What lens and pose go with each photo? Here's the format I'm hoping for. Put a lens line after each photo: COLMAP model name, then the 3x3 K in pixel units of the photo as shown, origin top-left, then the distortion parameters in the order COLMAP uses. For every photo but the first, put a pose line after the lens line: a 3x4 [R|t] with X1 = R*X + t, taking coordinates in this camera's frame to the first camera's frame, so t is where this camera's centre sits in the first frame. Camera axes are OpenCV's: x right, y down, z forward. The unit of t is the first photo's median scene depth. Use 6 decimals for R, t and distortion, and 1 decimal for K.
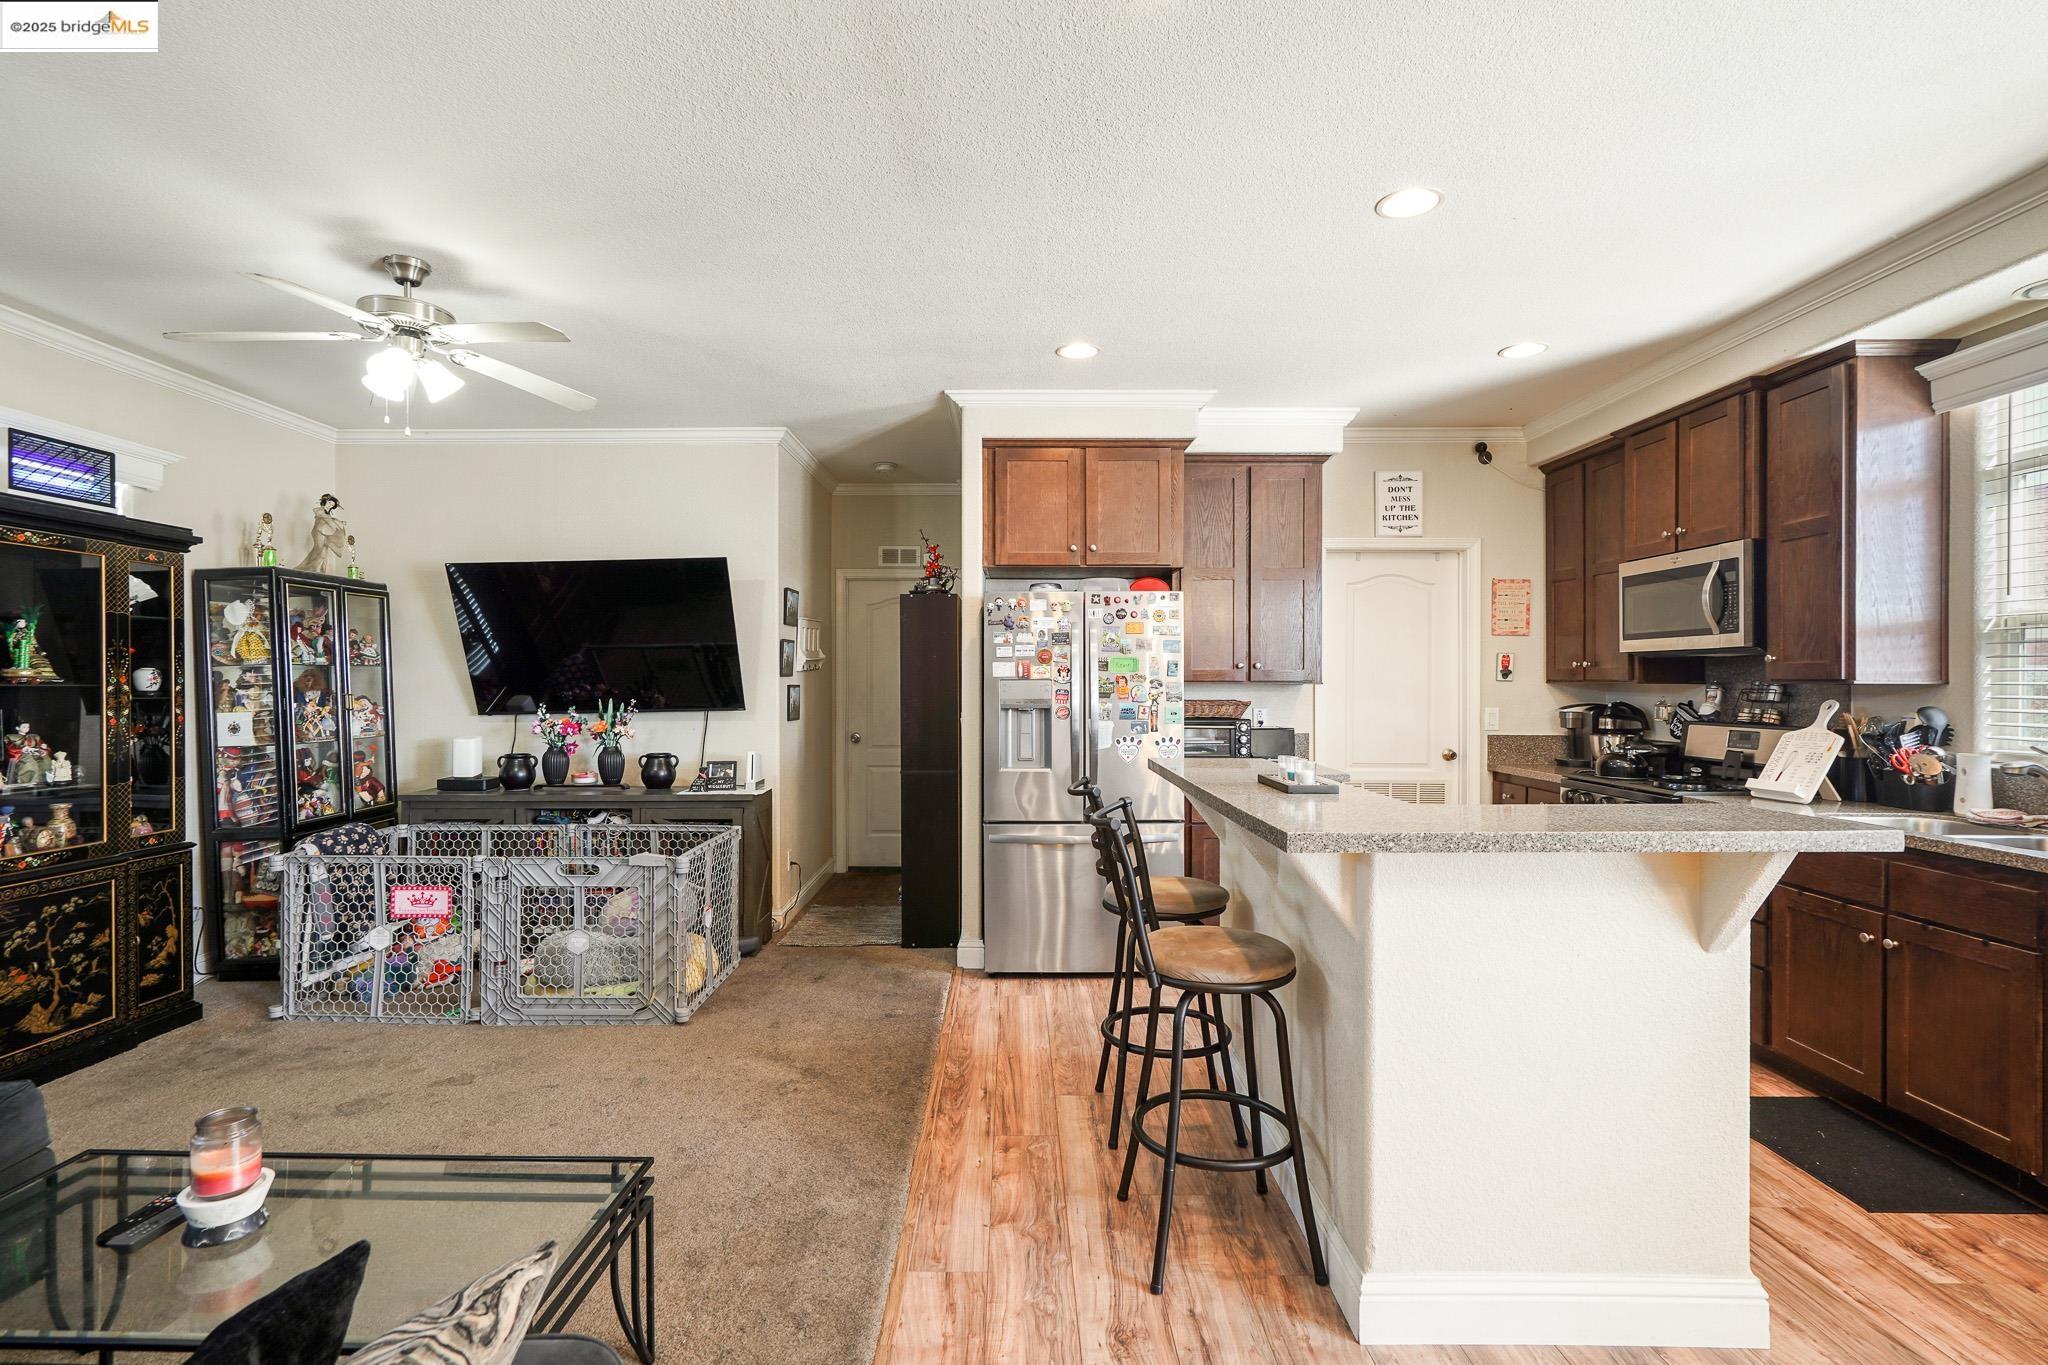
lens RADIAL K [[955.3, 0, 1009.5], [0, 955.3, 679.0], [0, 0, 1]] dist [-0.002529, 0.001521]
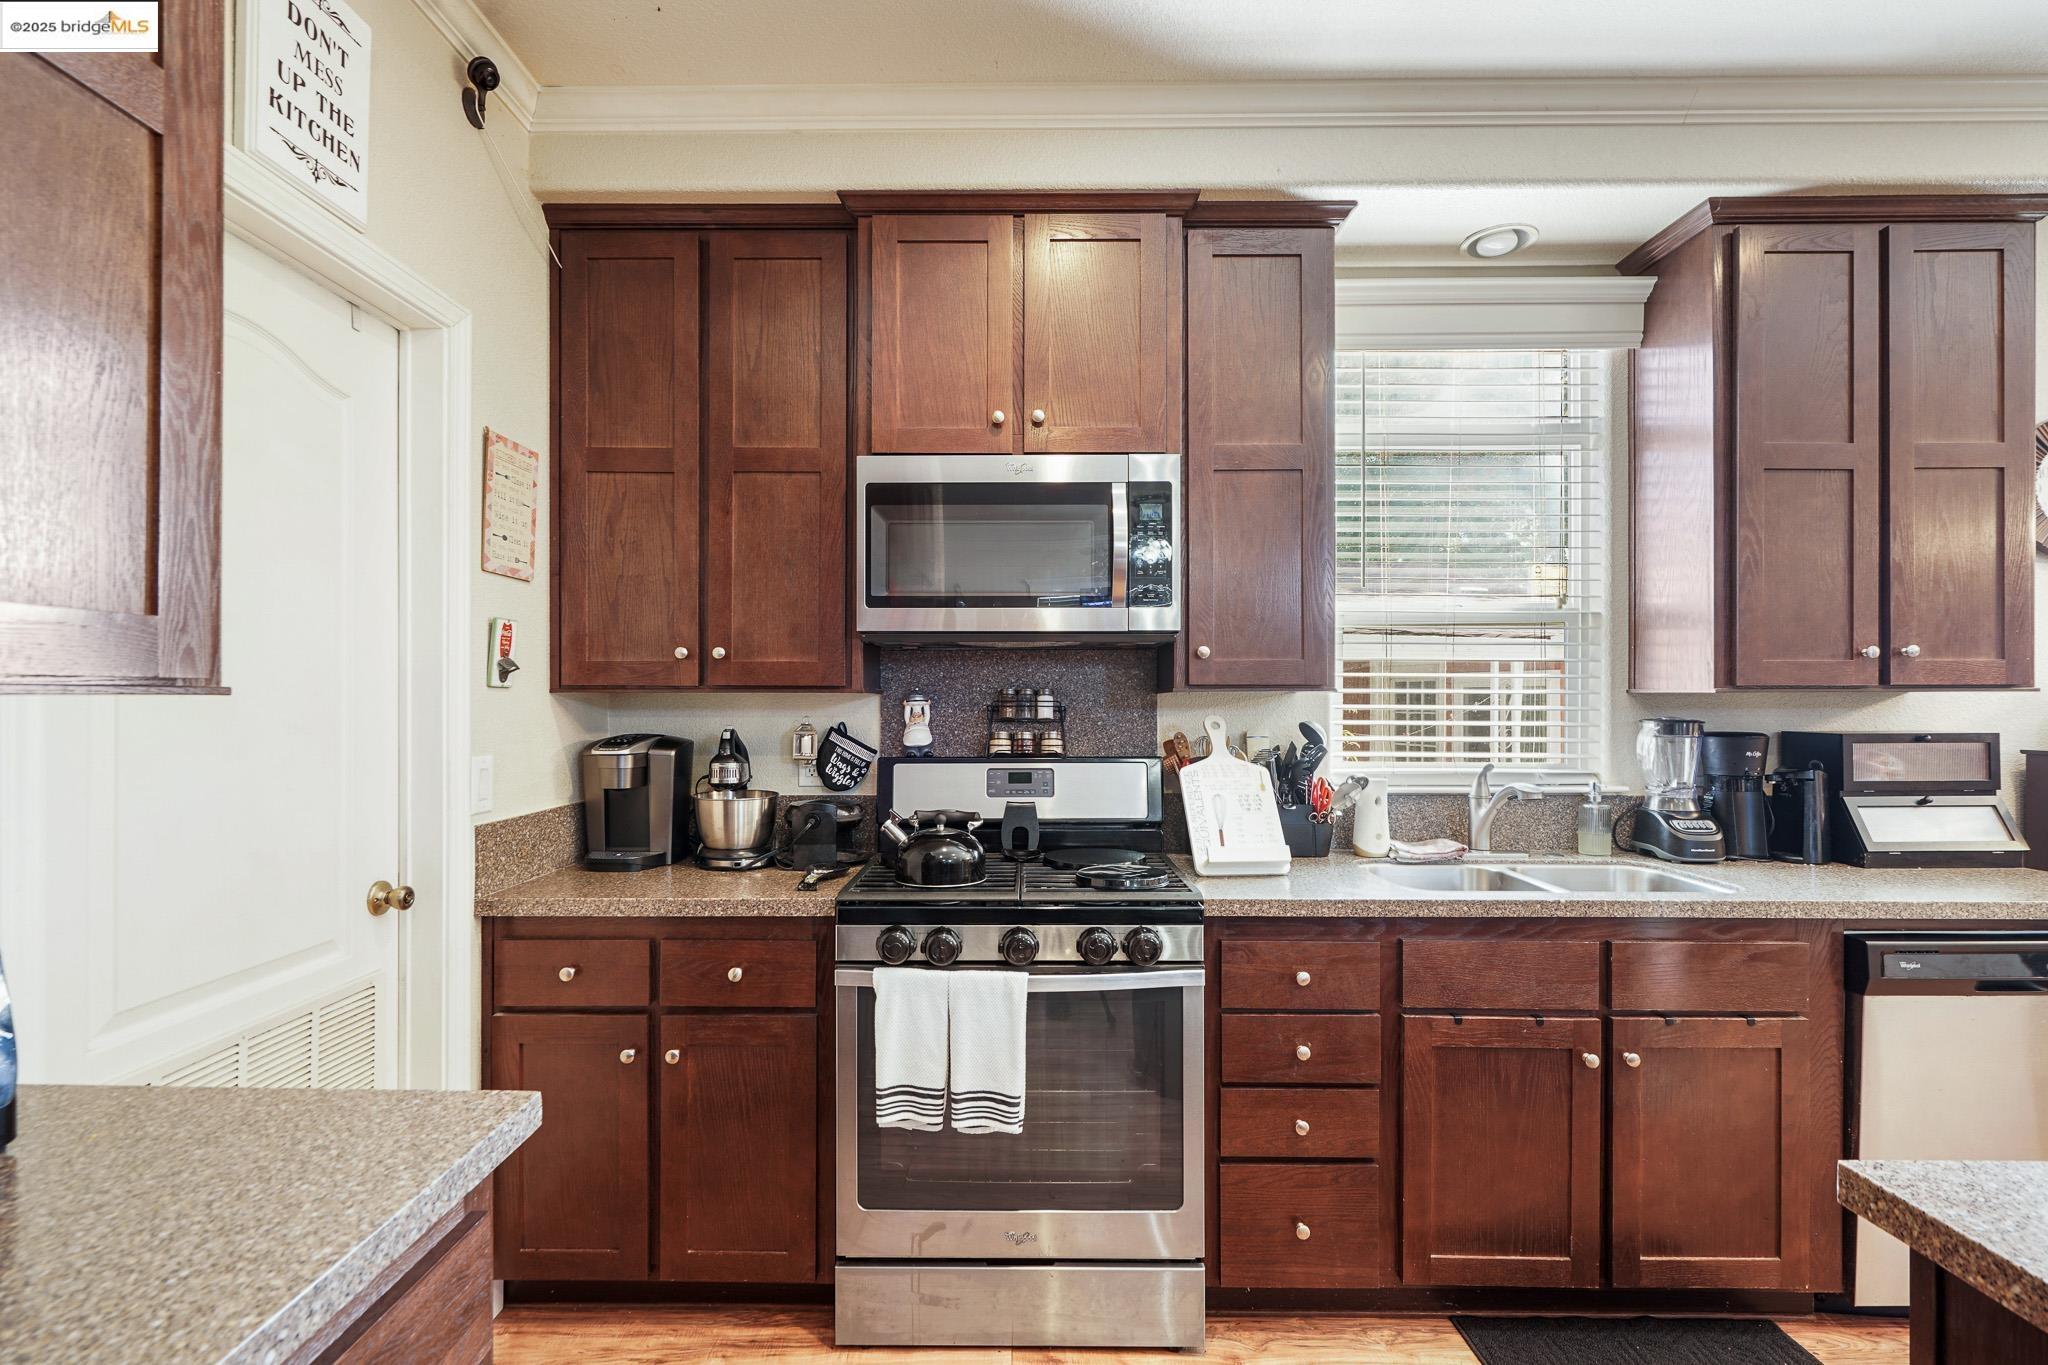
lens RADIAL K [[955.3, 0, 1008.9], [0, 955.3, 693.0], [0, 0, 1]] dist [-0.002529, 0.001521]
pose [[0.006753, 0.001007, 0.999977, 0.136679], [-0.002202, 0.999997, -0.000992, 0.005275], [-0.999975, -0.002196, 0.006755, 0.927396]]
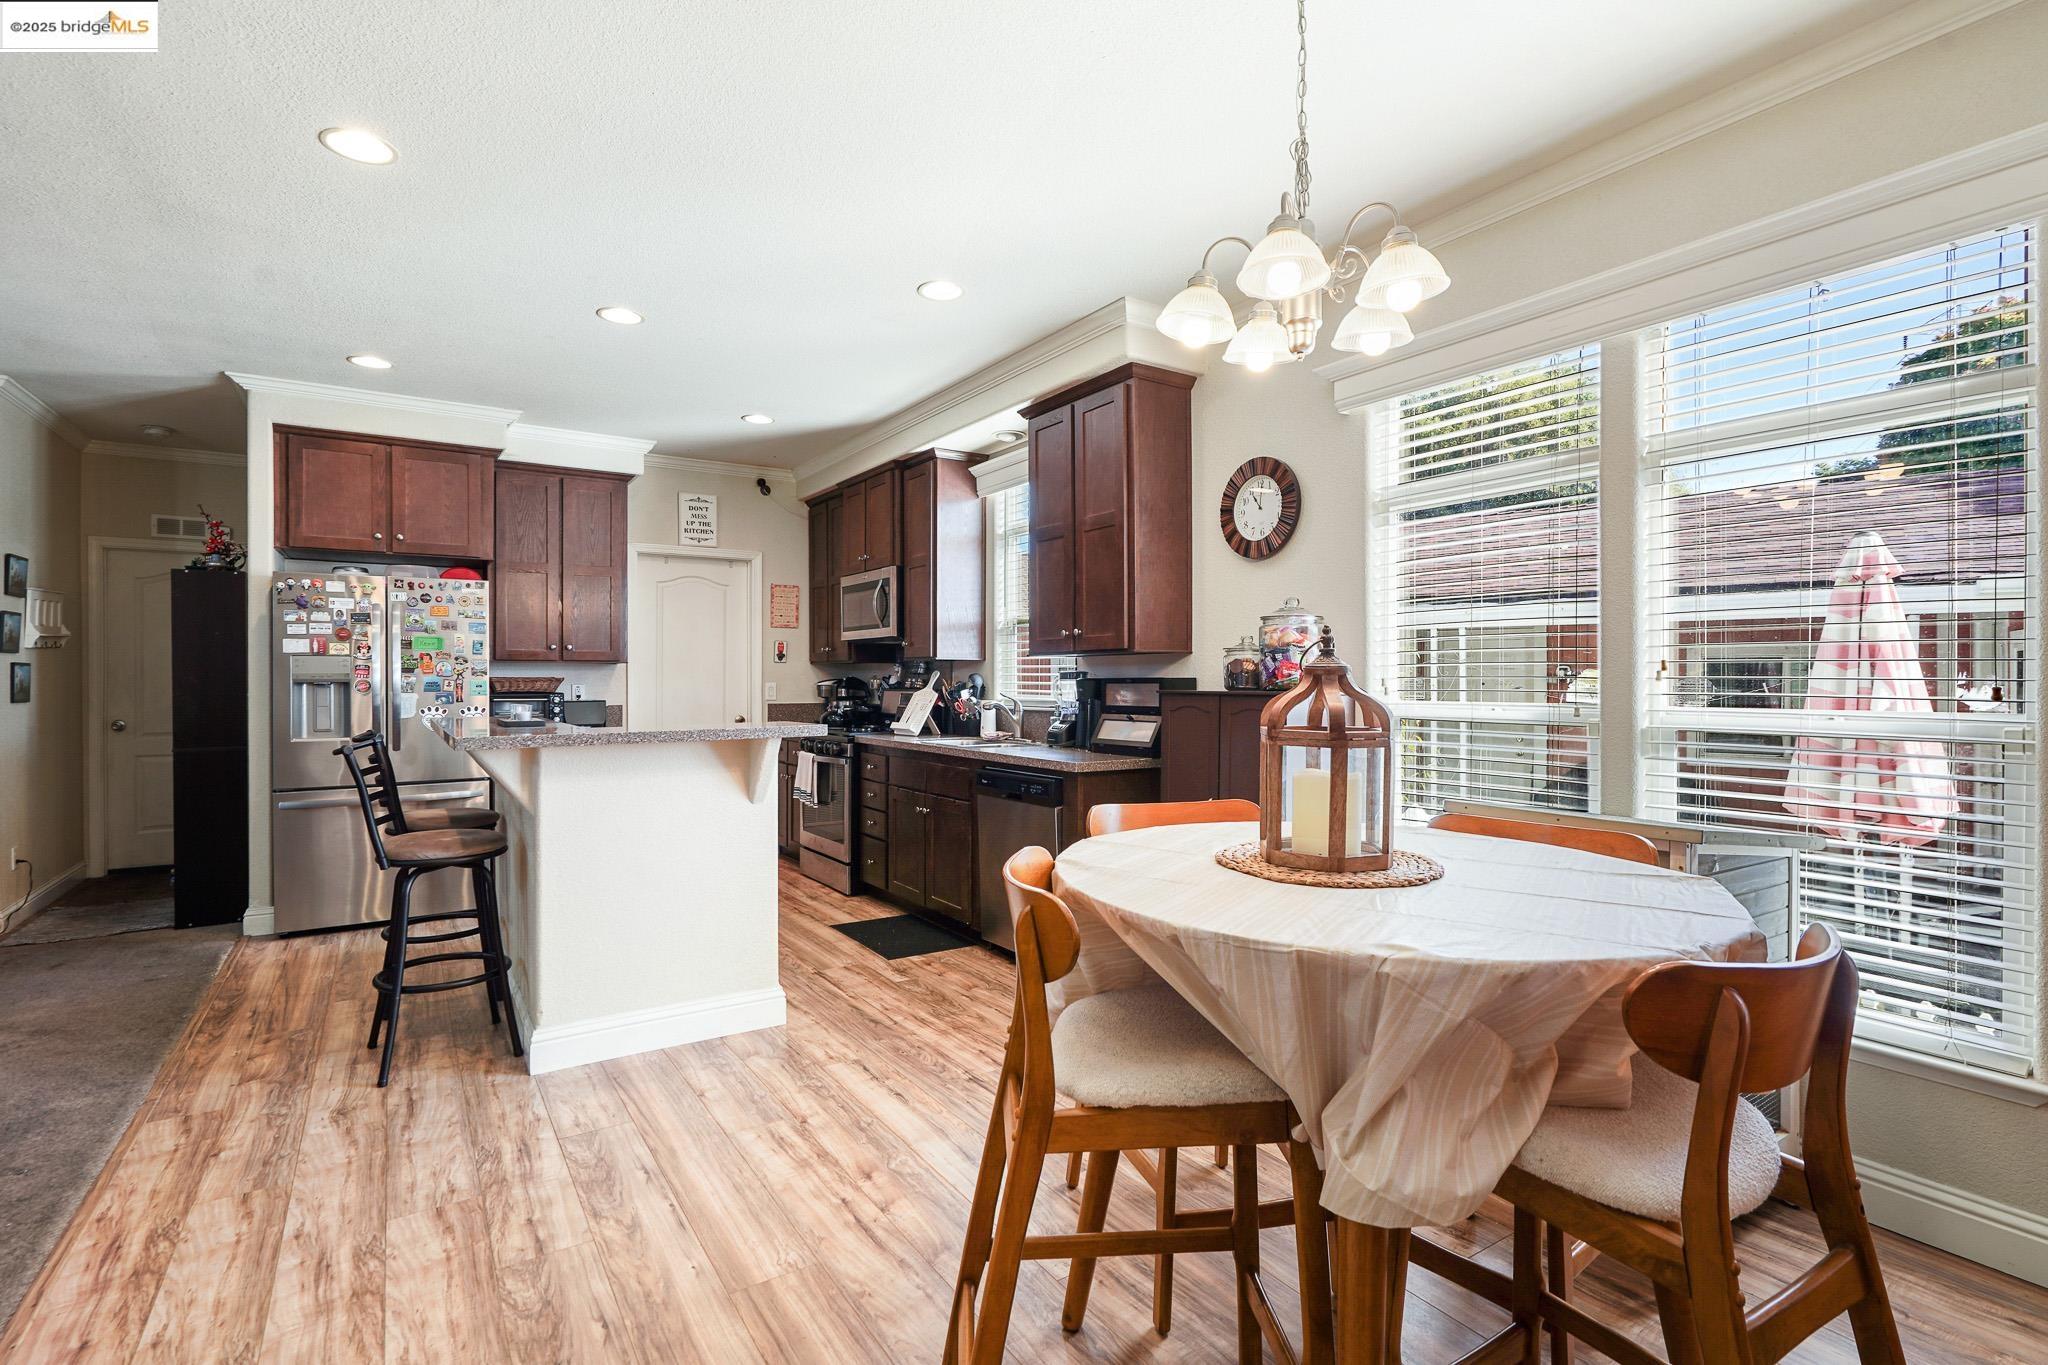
lens RADIAL K [[955.3, 0, 1005.0], [0, 955.3, 677.1], [0, 0, 1]] dist [-0.002529, 0.001521]
pose [[0.839301, -0.002362, 0.543662, 0.077991], [0.001923, 0.999997, 0.001376, 0.024641], [-0.543663, -0.000109, 0.839303, -0.315051]]
